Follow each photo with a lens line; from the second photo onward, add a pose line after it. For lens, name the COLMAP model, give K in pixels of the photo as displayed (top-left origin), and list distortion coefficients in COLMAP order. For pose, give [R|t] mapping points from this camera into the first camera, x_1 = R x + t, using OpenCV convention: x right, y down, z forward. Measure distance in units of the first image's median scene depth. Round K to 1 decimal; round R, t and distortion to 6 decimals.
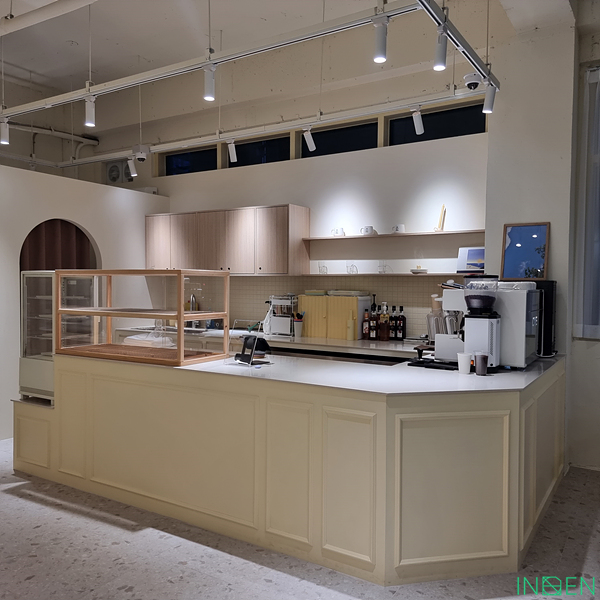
lens RADIAL K [[556.4, 0, 301.2], [0, 556.4, 289.1], [0, 0, 1]] dist [0.051565, -0.024156]
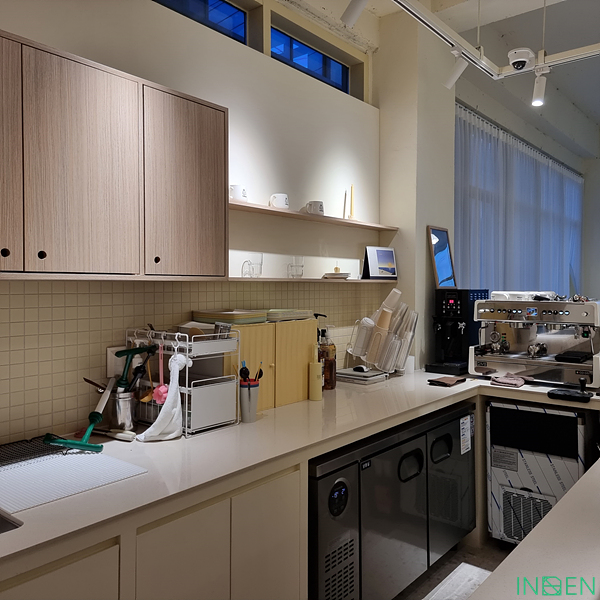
lens RADIAL K [[556.4, 0, 301.2], [0, 556.4, 289.1], [0, 0, 1]] dist [0.051565, -0.024156]
pose [[0.109345, -0.012212, 0.993929, -0.446799], [0.010905, 0.999879, 0.011086, -0.022698], [-0.993944, 0.009626, 0.109465, 0.926361]]
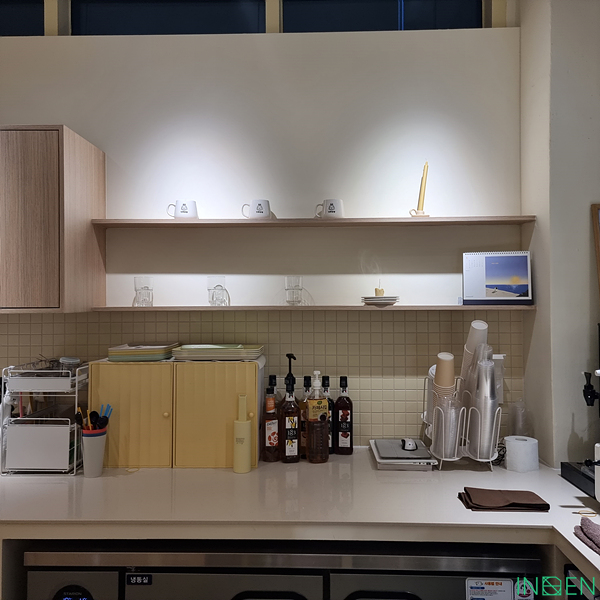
lens RADIAL K [[556.4, 0, 301.2], [0, 556.4, 289.1], [0, 0, 1]] dist [0.051565, -0.024156]
pose [[0.853529, 0.003766, 0.521033, -0.086026], [0.015308, 0.999361, -0.032302, -0.026231], [-0.520821, 0.035546, 0.852925, 0.605351]]
